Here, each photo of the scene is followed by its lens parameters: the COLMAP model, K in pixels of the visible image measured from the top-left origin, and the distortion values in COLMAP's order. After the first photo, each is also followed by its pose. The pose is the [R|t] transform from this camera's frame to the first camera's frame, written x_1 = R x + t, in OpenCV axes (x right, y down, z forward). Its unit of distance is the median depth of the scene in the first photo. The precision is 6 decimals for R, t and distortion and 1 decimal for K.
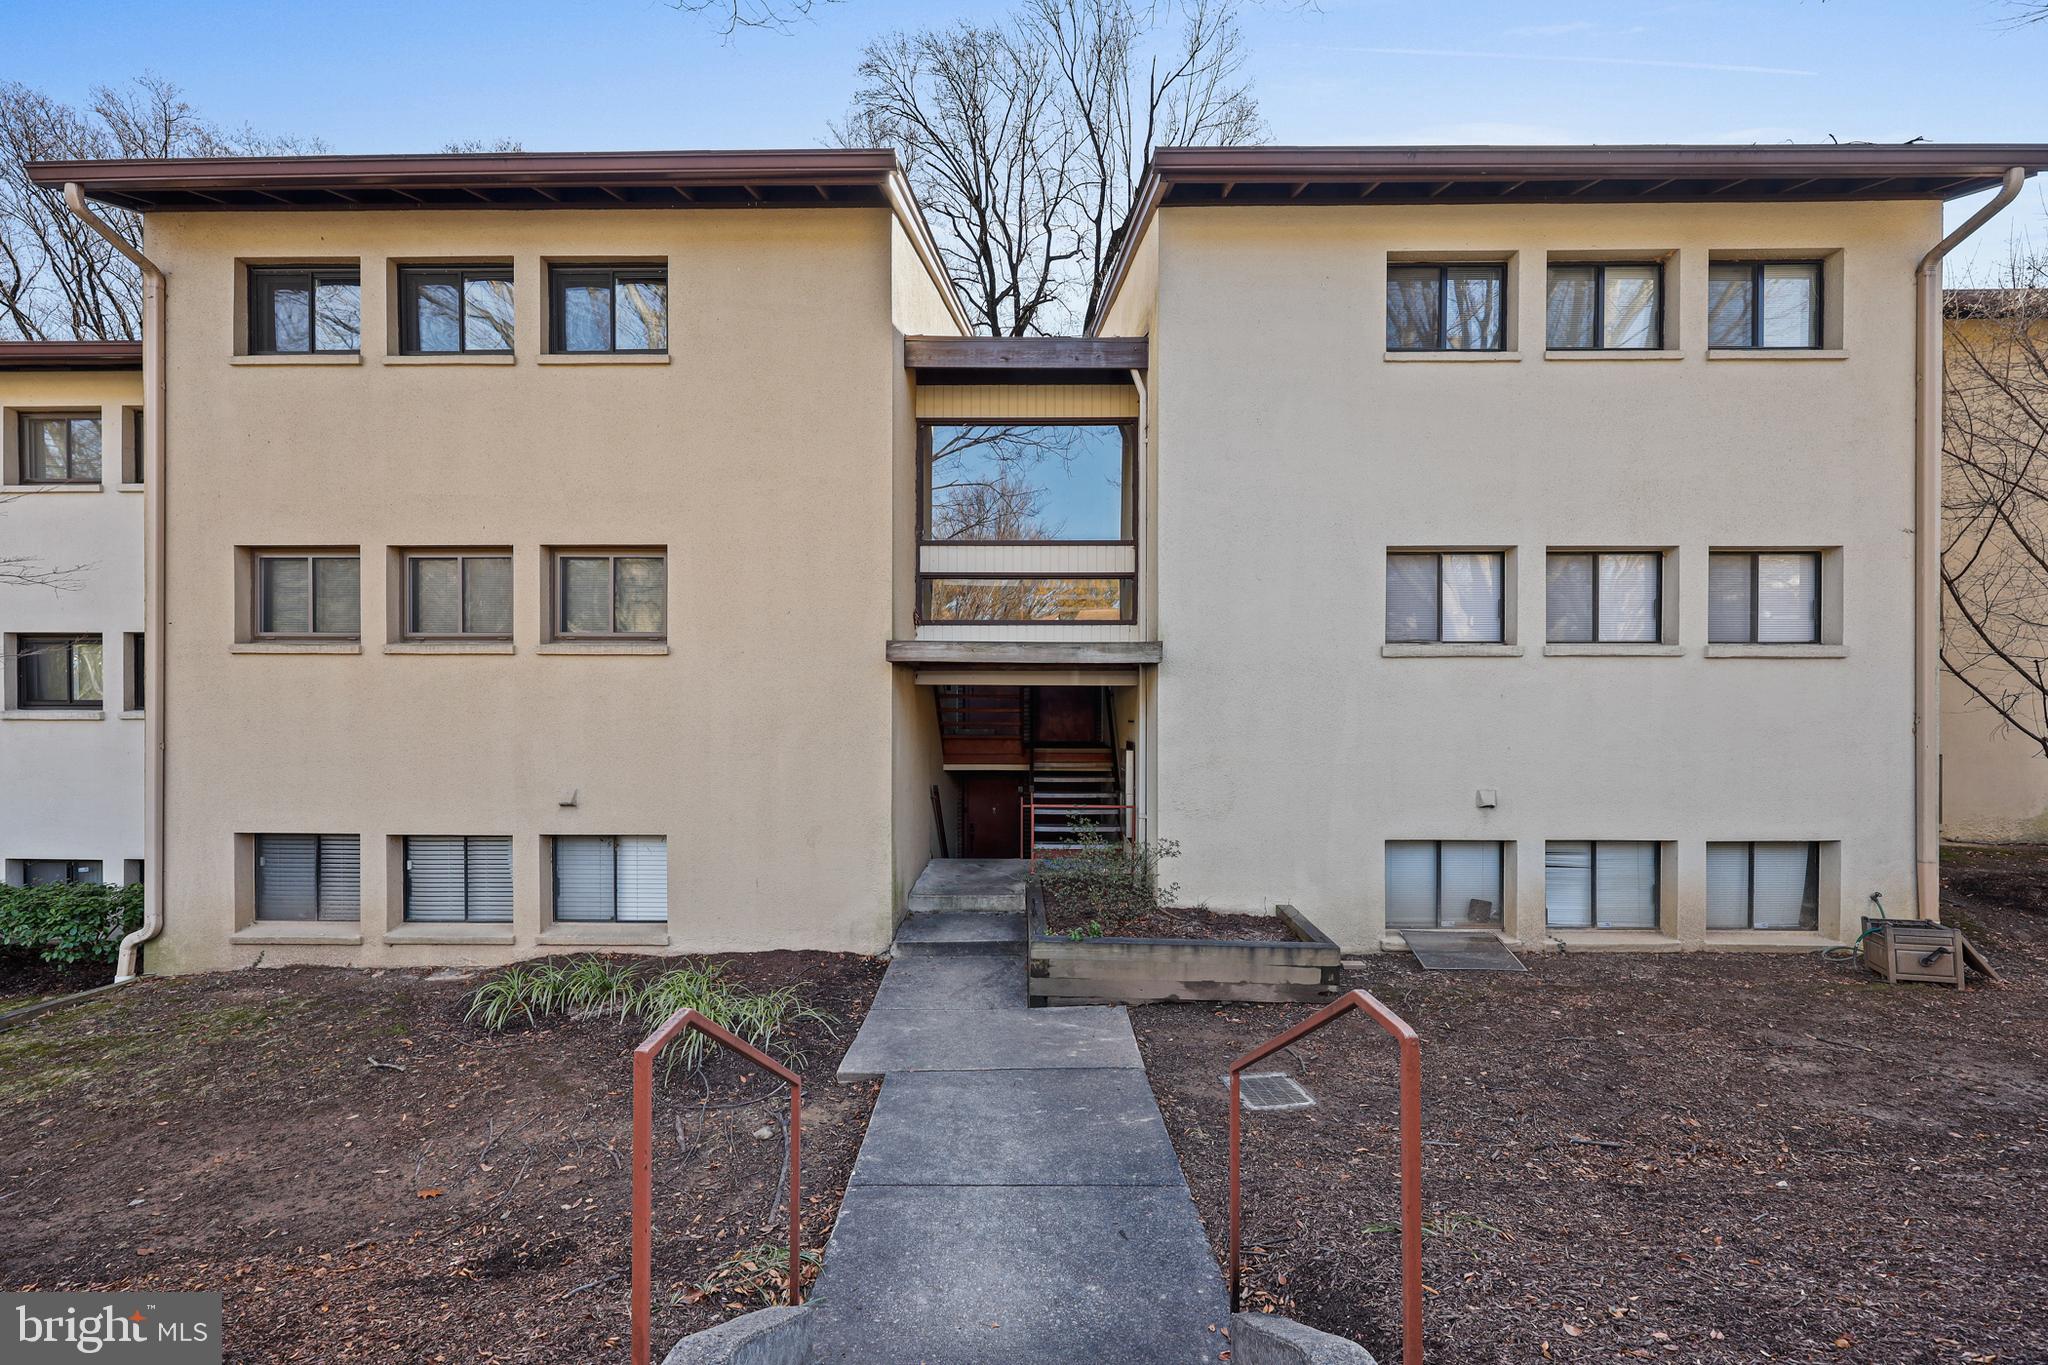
lens RADIAL K [[820.3, 0, 1026.4], [0, 820.3, 691.5], [0, 0, 1]] dist [-0.000907, -0.000367]
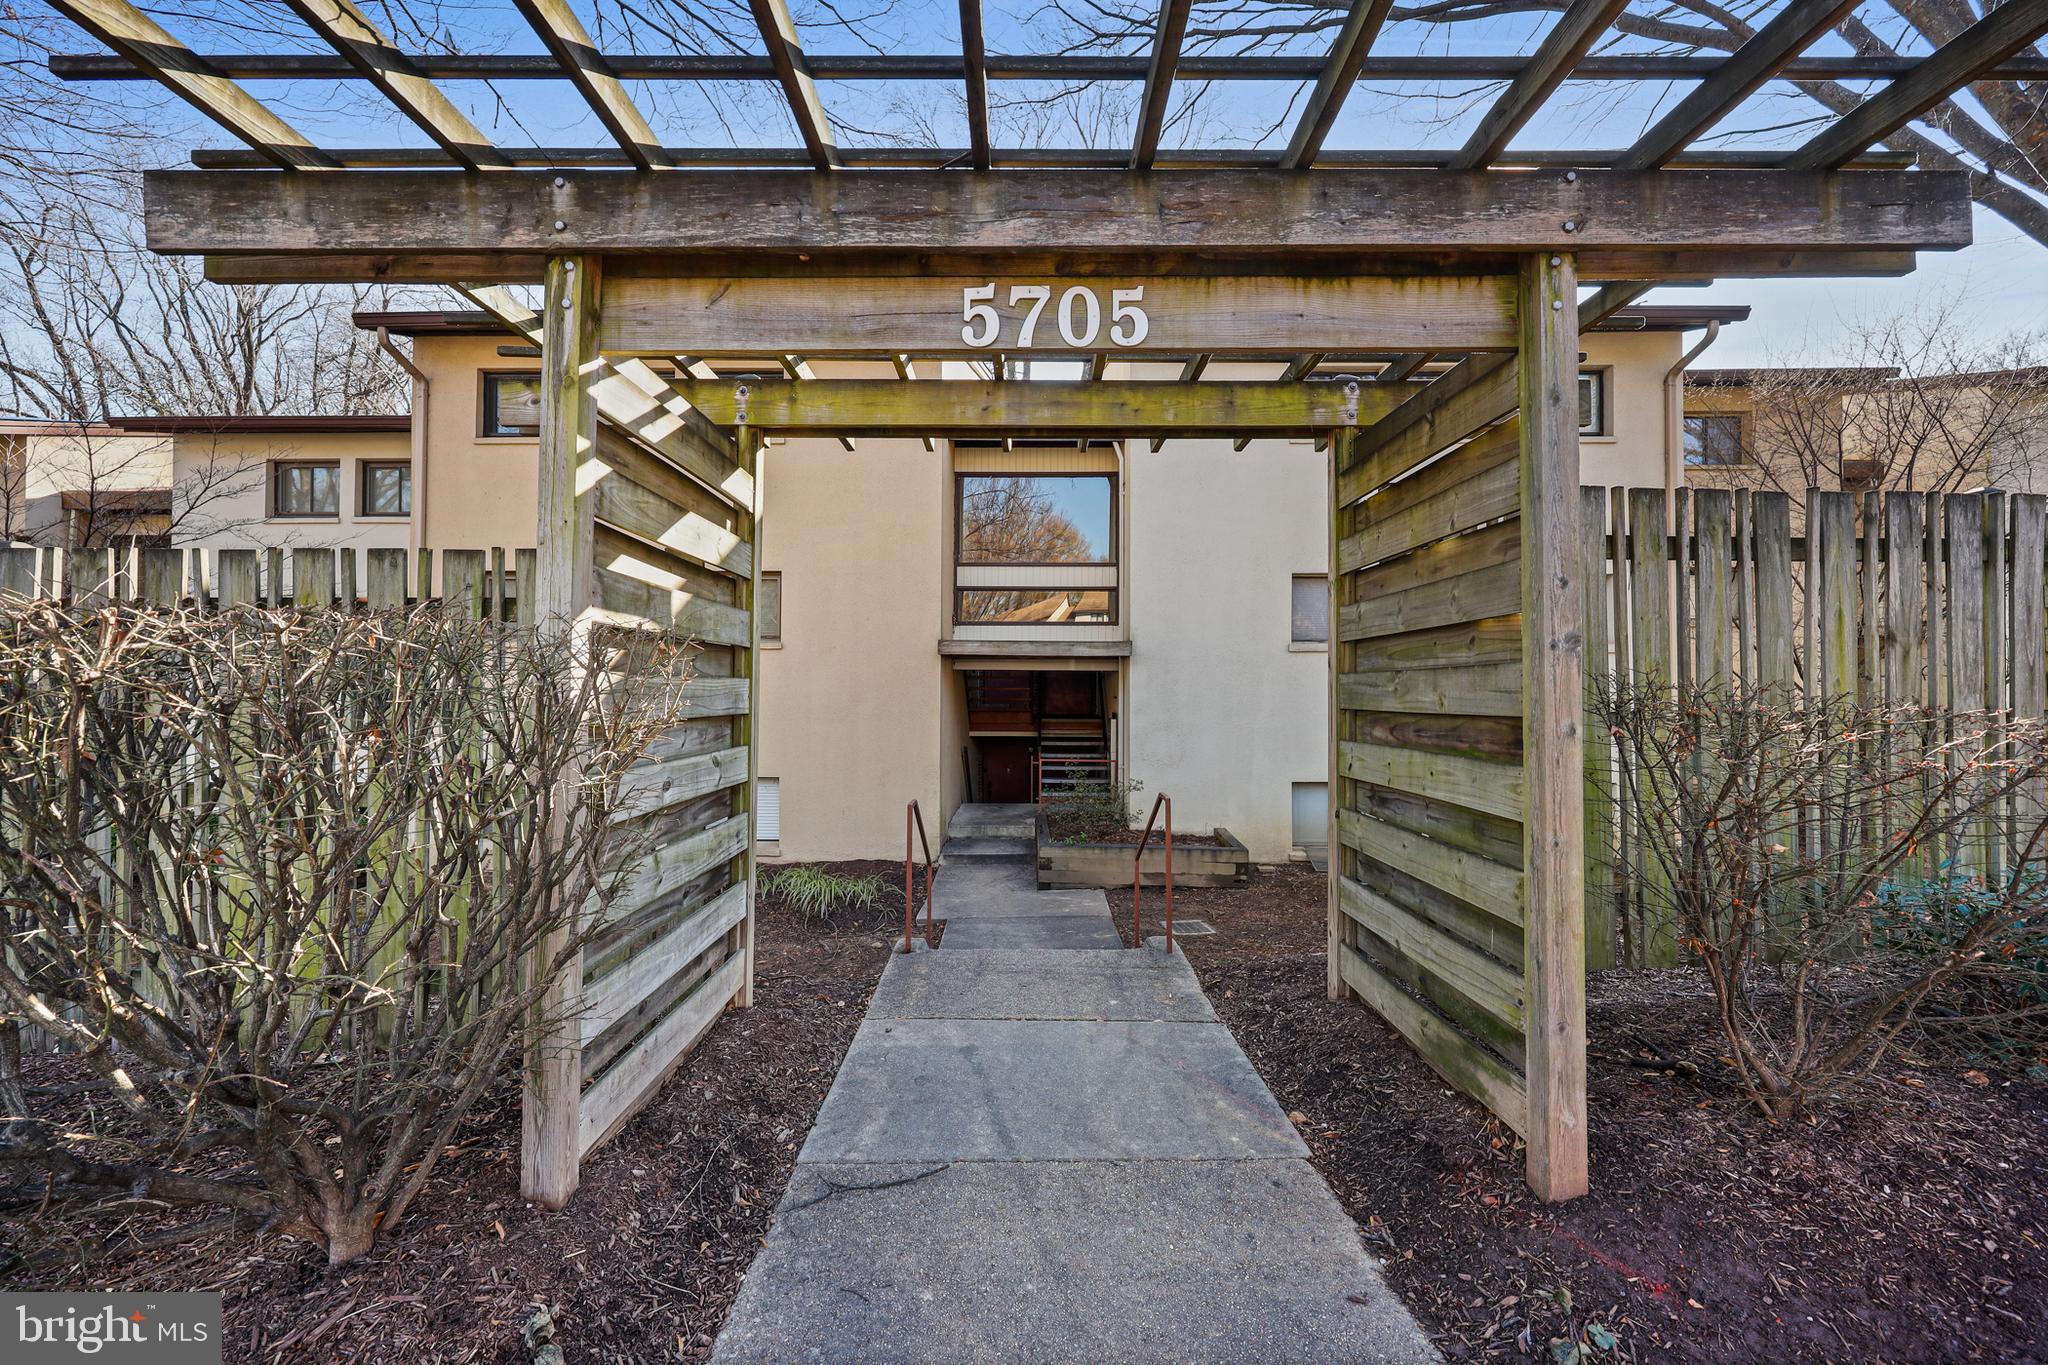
lens RADIAL K [[820.3, 0, 1014.6], [0, 820.3, 682.9], [0, 0, 1]] dist [-0.000907, -0.000367]
pose [[0.999769, 0.001708, -0.021405, -0.006581], [-0.001369, 0.999873, 0.015863, -0.009370], [0.021429, -0.015830, 0.999645, -0.383962]]
